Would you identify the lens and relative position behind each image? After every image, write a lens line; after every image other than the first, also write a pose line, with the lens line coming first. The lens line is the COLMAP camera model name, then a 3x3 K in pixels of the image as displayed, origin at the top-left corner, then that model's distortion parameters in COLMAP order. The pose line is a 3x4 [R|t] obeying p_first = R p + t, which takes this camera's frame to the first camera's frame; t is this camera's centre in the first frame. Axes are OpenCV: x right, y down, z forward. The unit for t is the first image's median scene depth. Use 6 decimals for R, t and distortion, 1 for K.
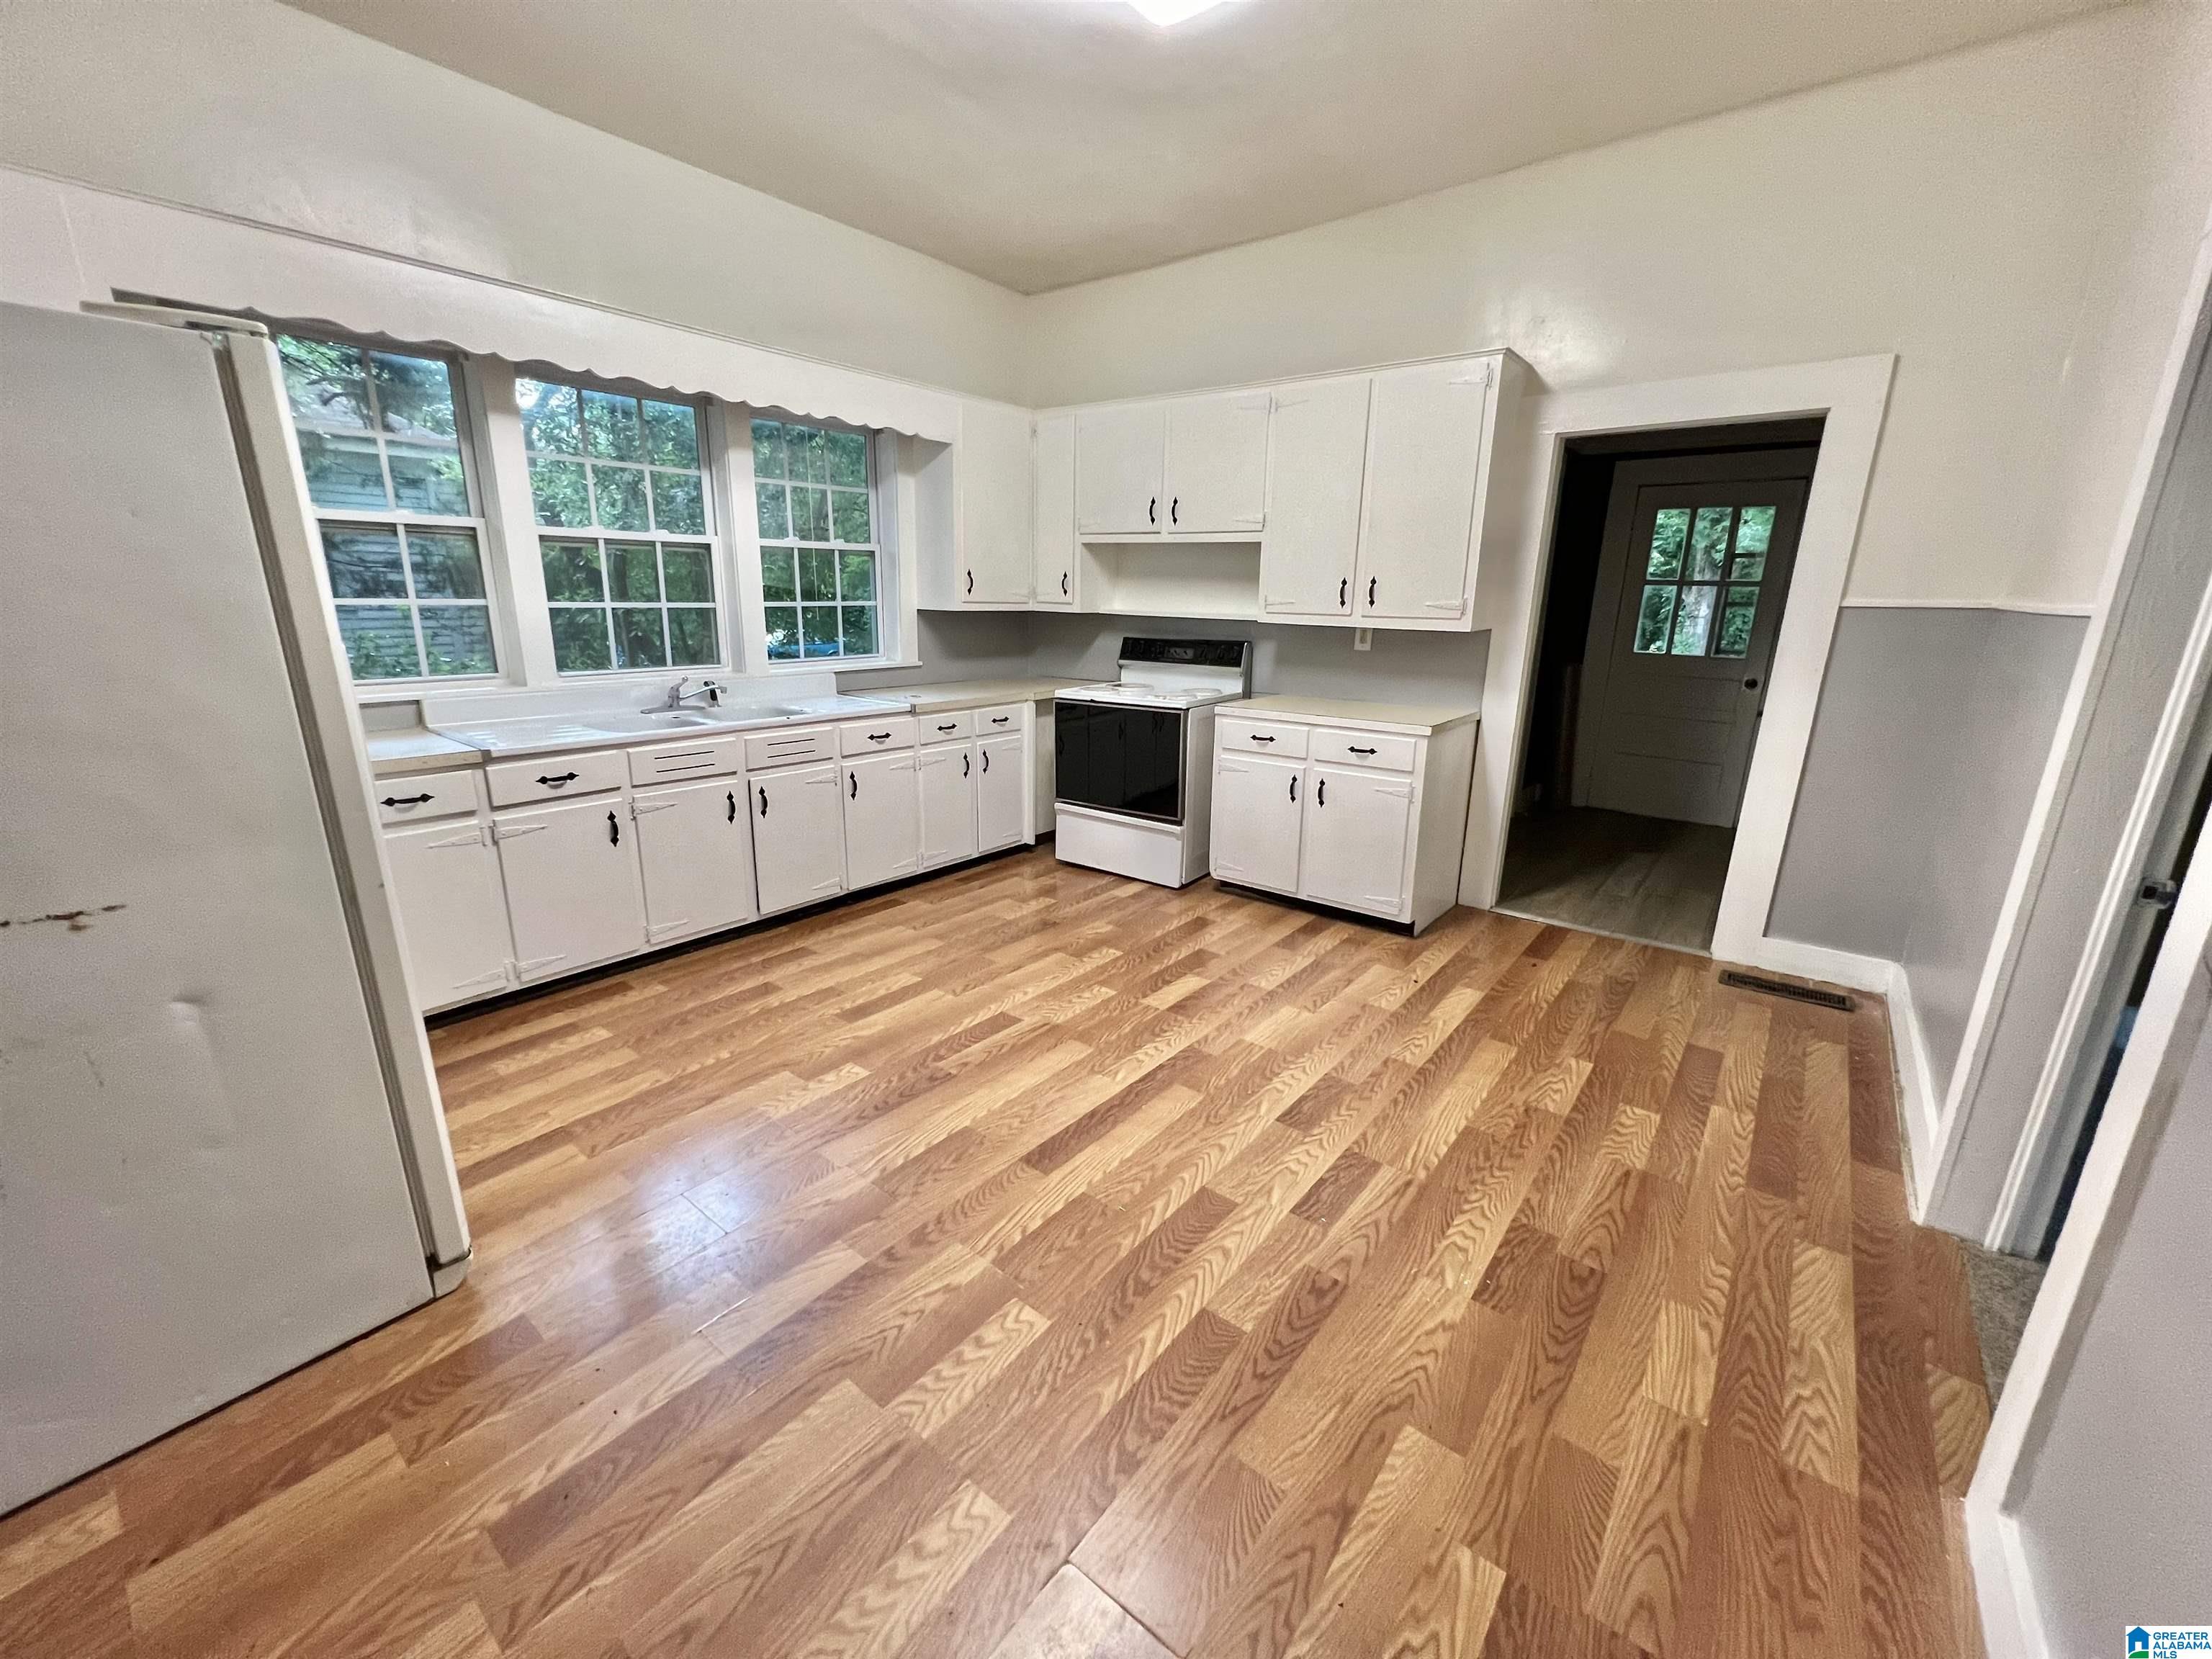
lens RADIAL K [[892.0, 0, 1109.3], [0, 892.0, 830.5], [0, 0, 1]] dist [0.001024, 0.000269]
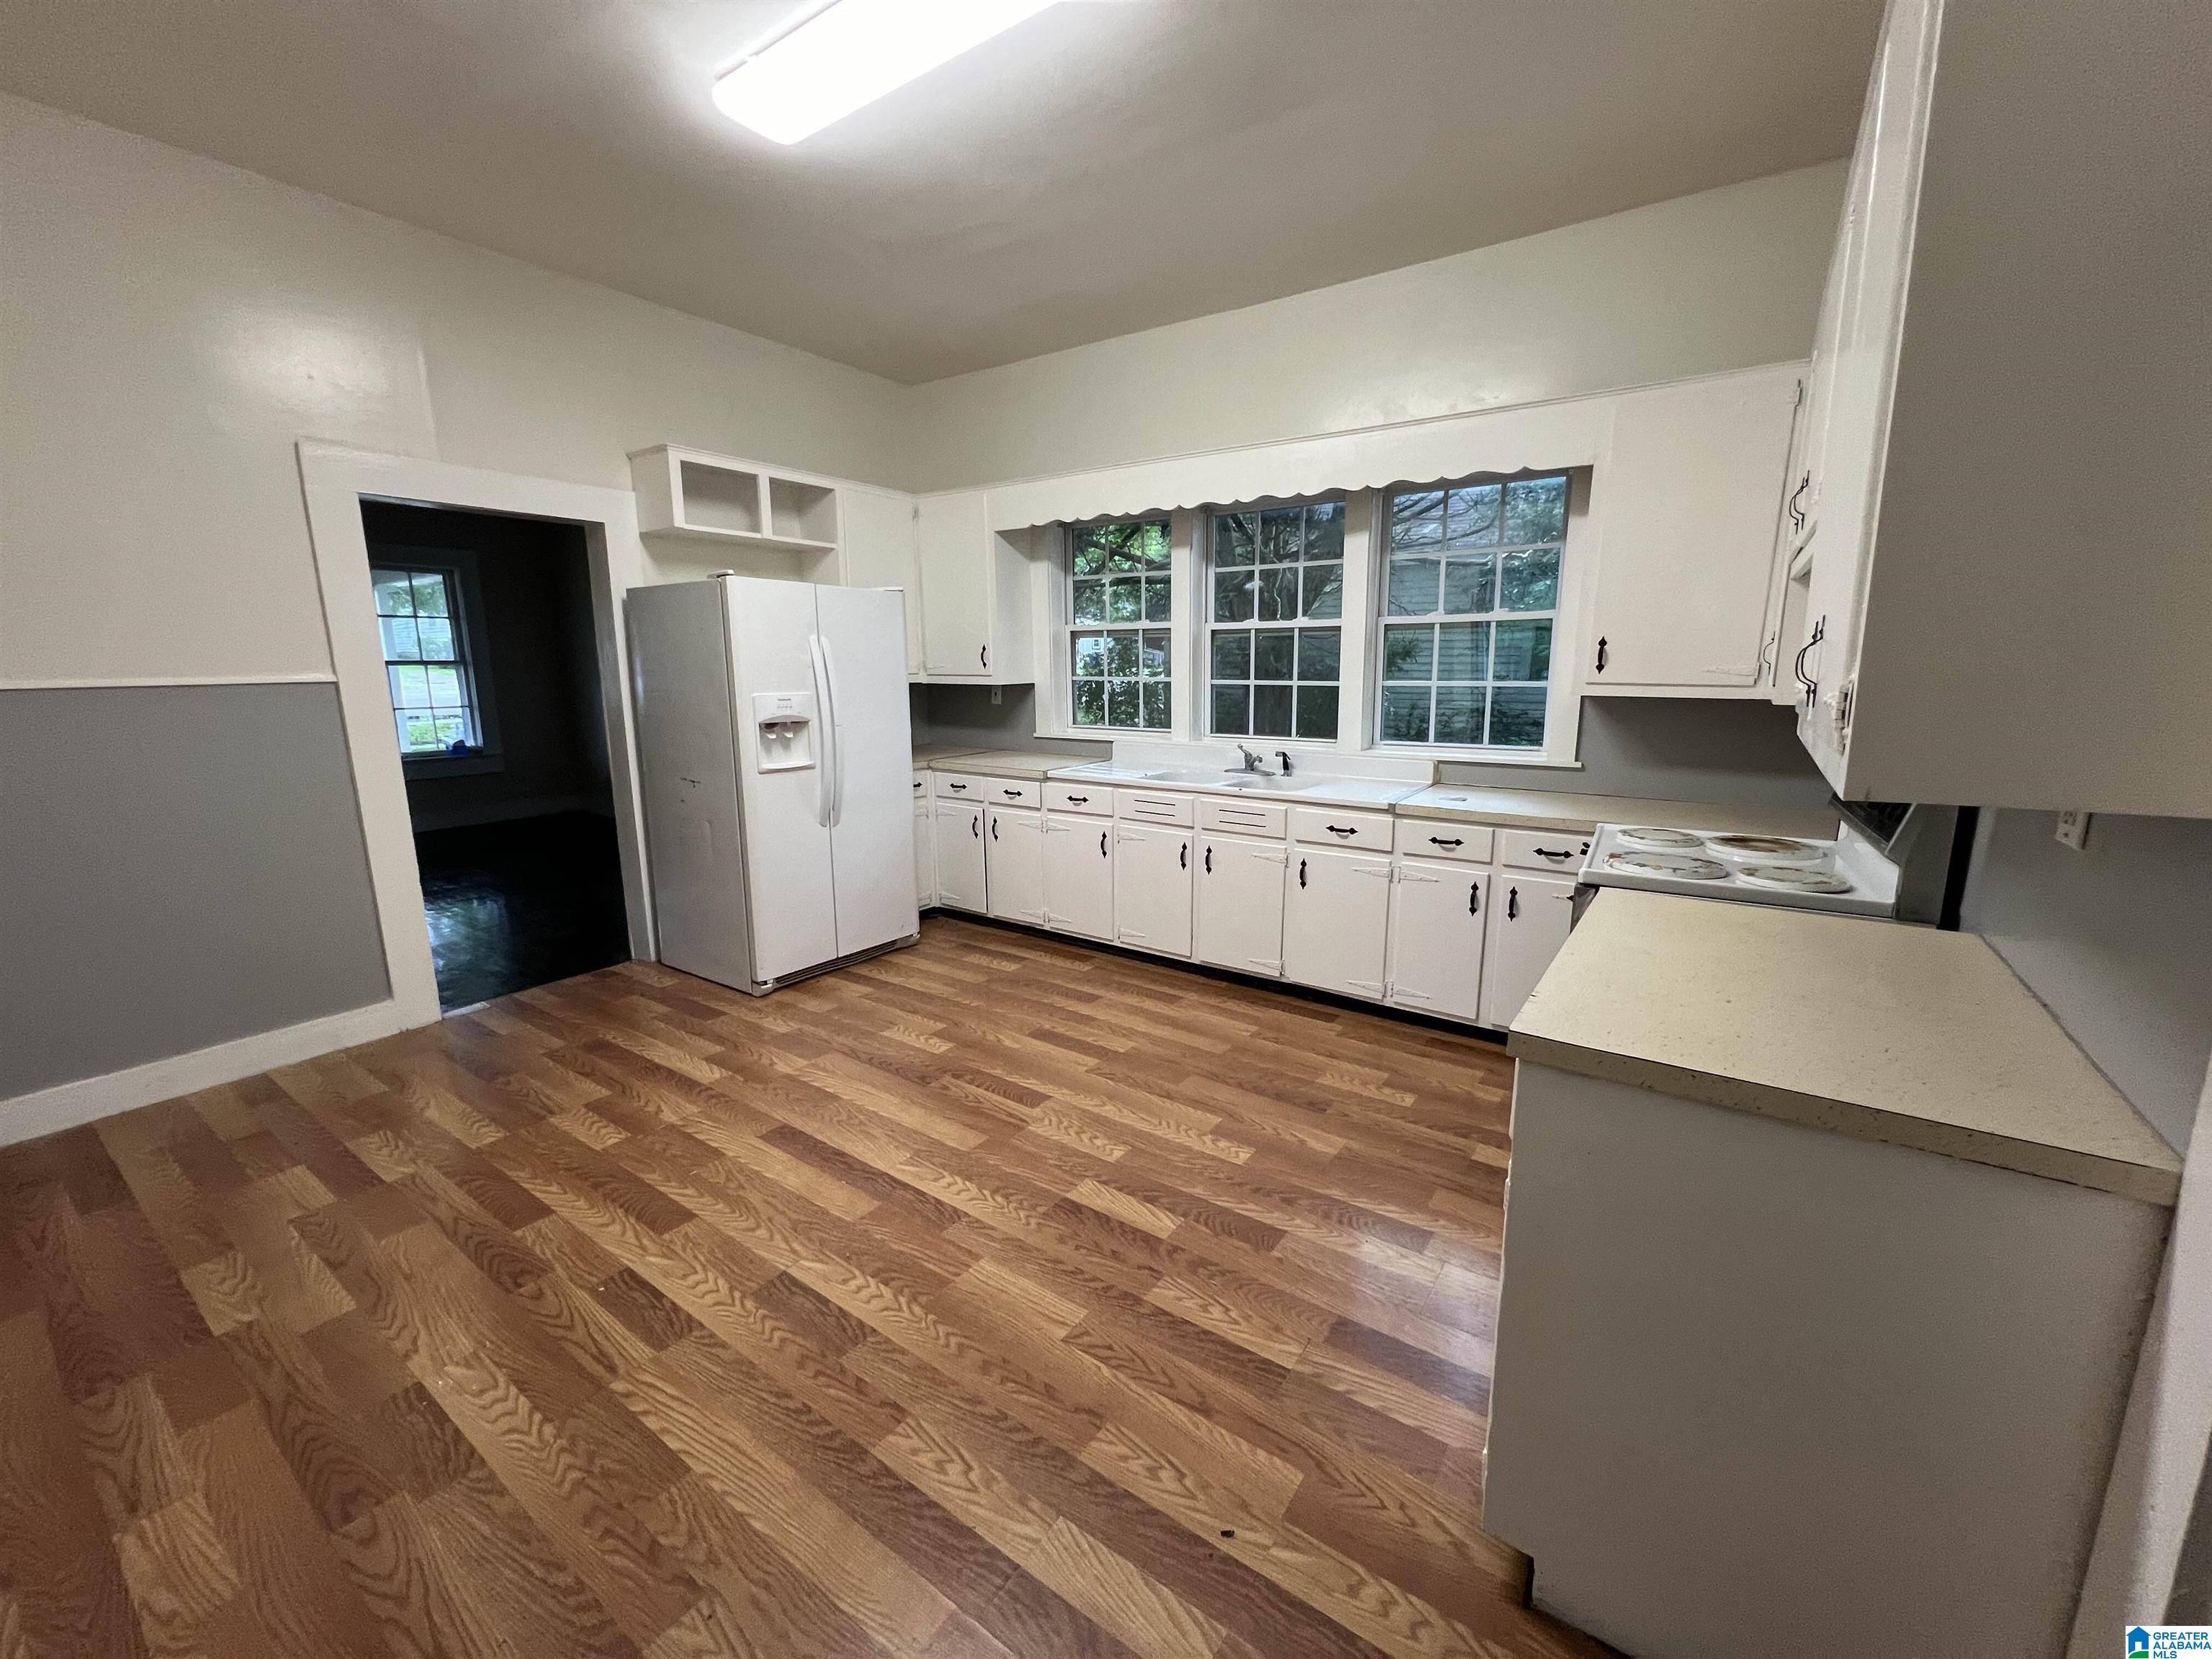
lens RADIAL K [[892.0, 0, 1109.3], [0, 892.0, 830.5], [0, 0, 1]] dist [0.001024, 0.000269]
pose [[0.050107, 0.170772, -0.984036, 0.823431], [-0.254224, 0.955000, 0.152788, -0.247100], [0.965846, 0.242510, 0.091266, 0.945077]]
